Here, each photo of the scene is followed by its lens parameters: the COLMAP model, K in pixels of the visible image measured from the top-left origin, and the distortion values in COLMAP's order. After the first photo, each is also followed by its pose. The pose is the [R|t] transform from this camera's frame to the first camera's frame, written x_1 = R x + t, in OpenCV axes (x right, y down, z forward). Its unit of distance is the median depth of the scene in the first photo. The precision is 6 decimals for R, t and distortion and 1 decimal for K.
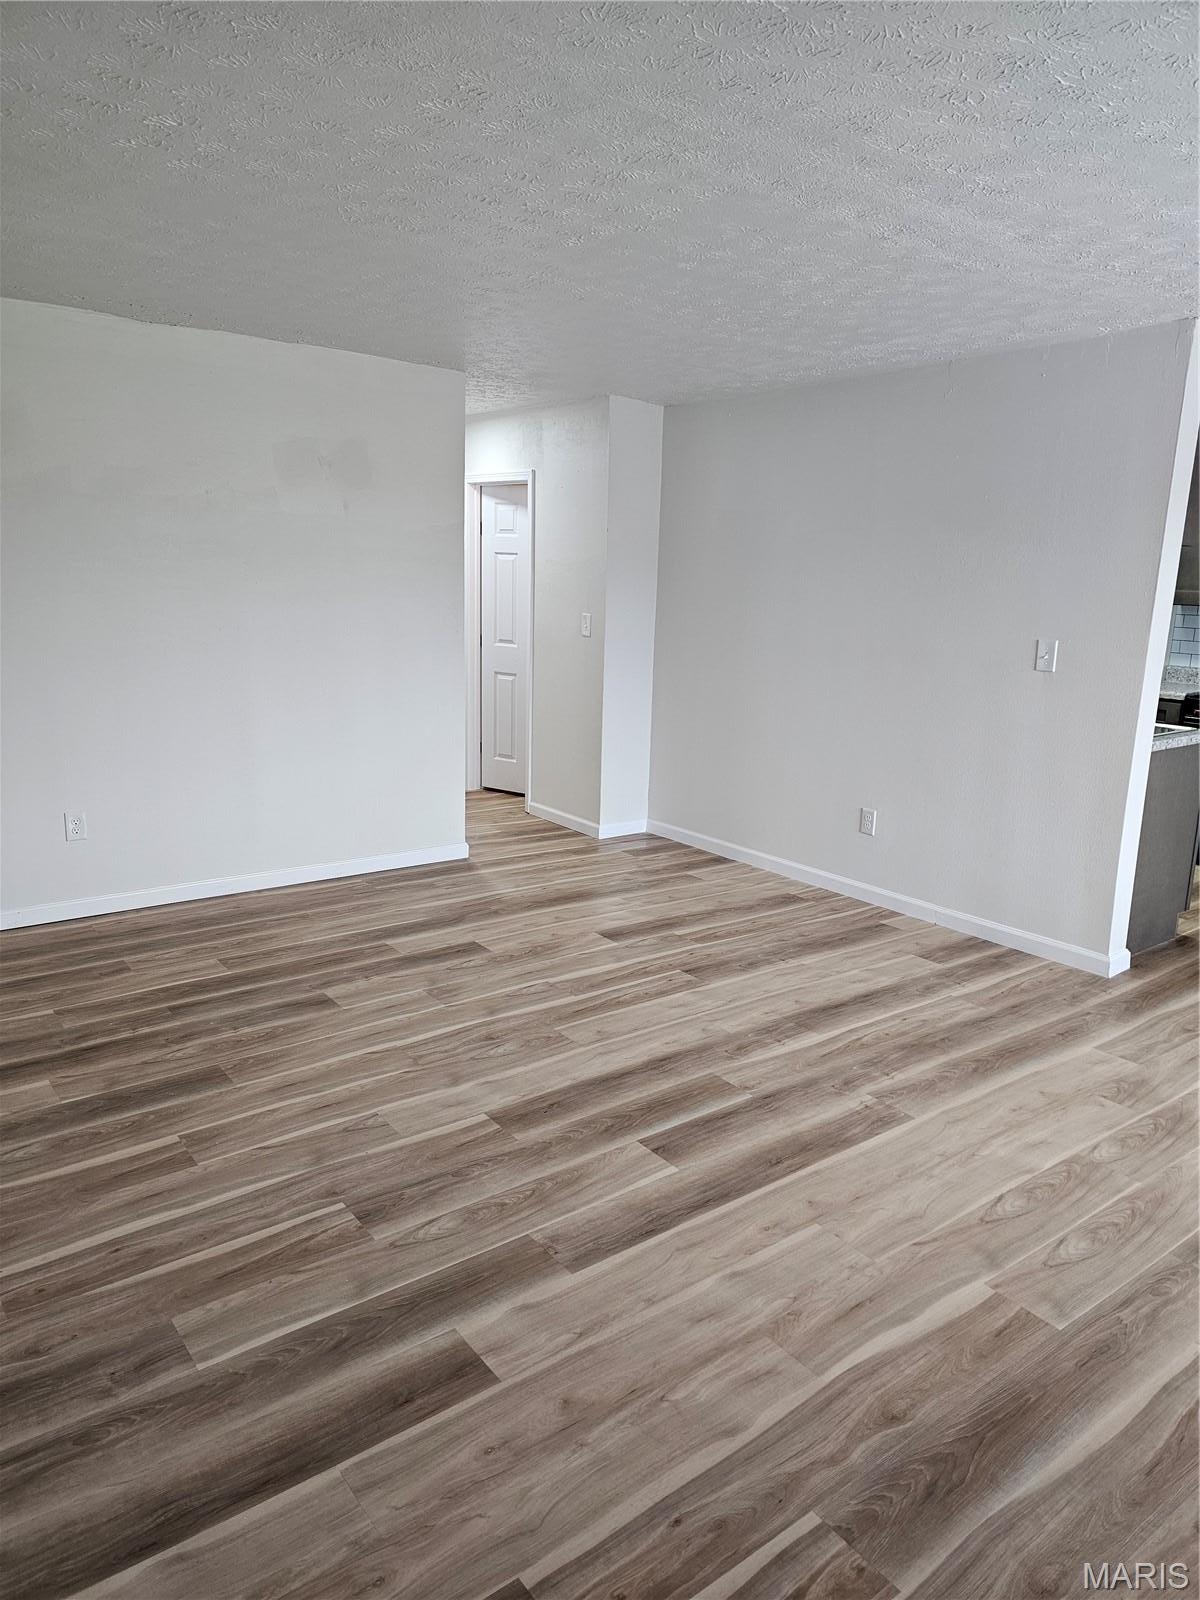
lens RADIAL K [[1070.9, 0, 597.9], [0, 1070.9, 799.7], [0, 0, 1]] dist [0.074661, -0.062610]
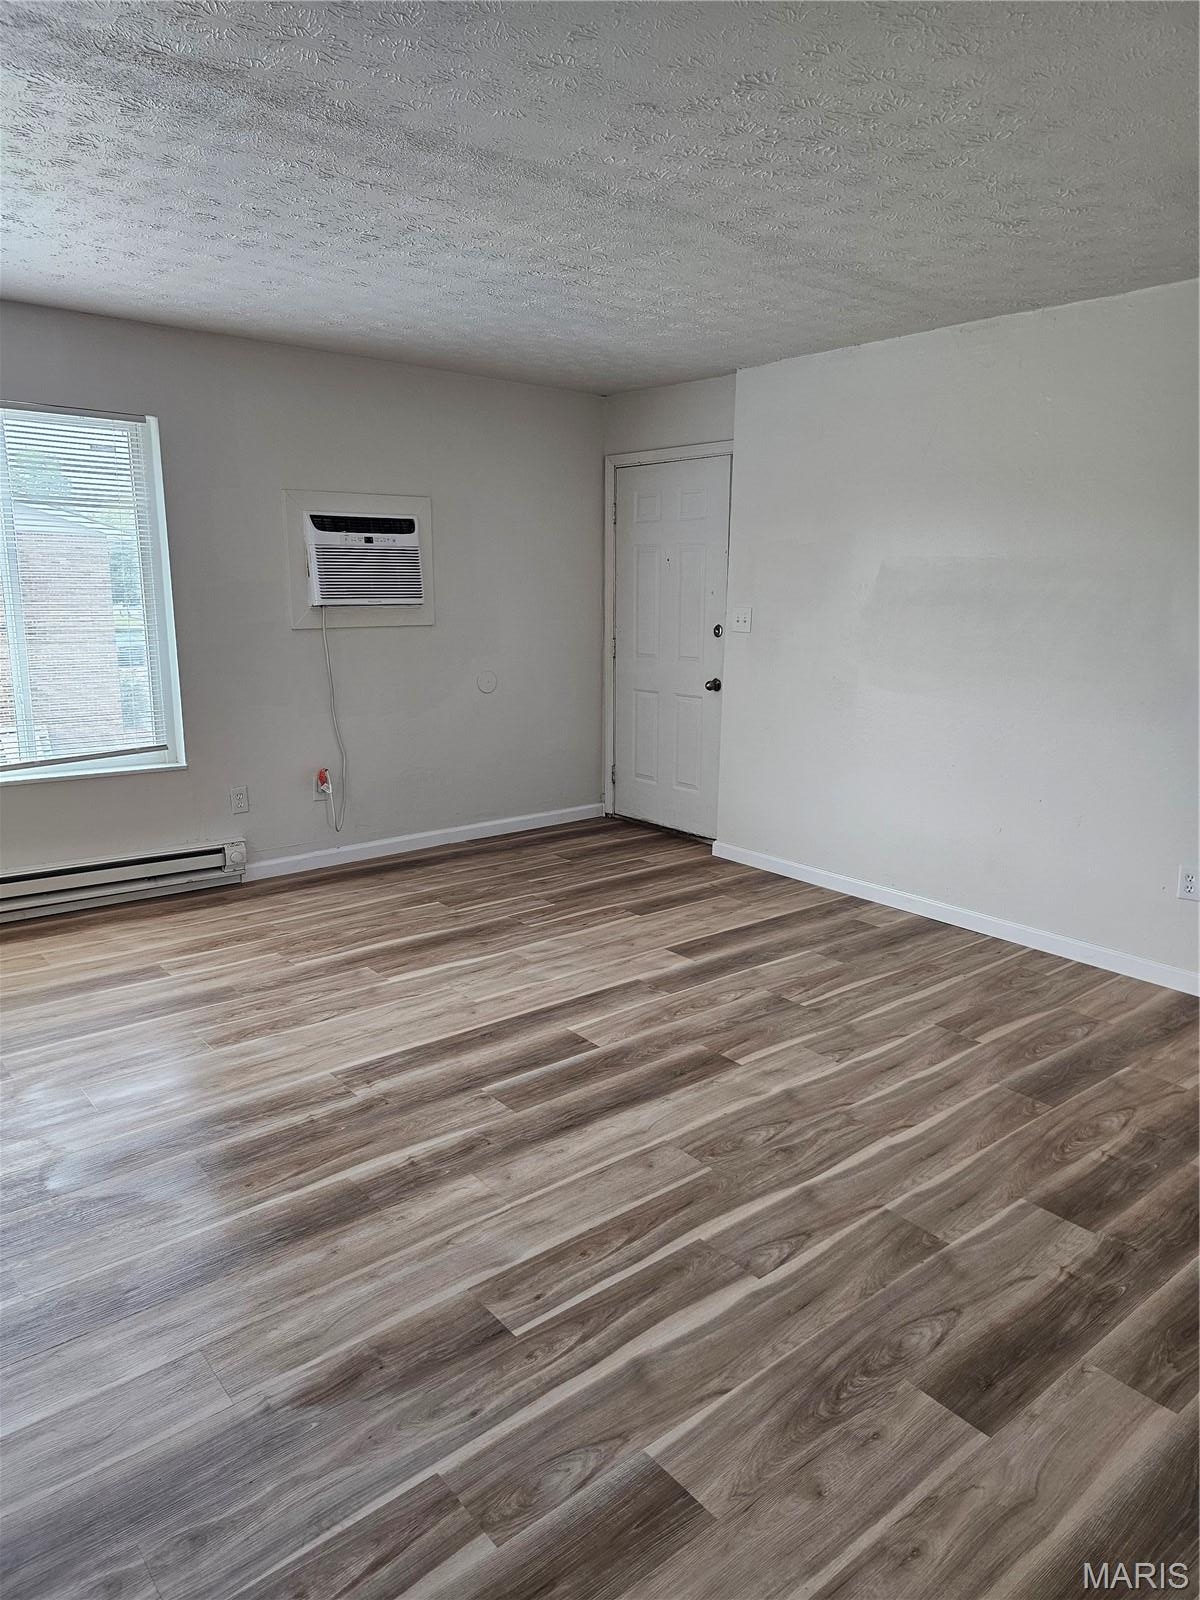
lens RADIAL K [[1070.9, 0, 600.5], [0, 1070.9, 800.9], [0, 0, 1]] dist [0.074661, -0.062610]
pose [[-0.998218, -0.037653, -0.046286, 0.090127], [-0.053237, 0.912347, 0.405942, -0.359941], [0.026943, 0.407683, -0.912726, 1.774267]]
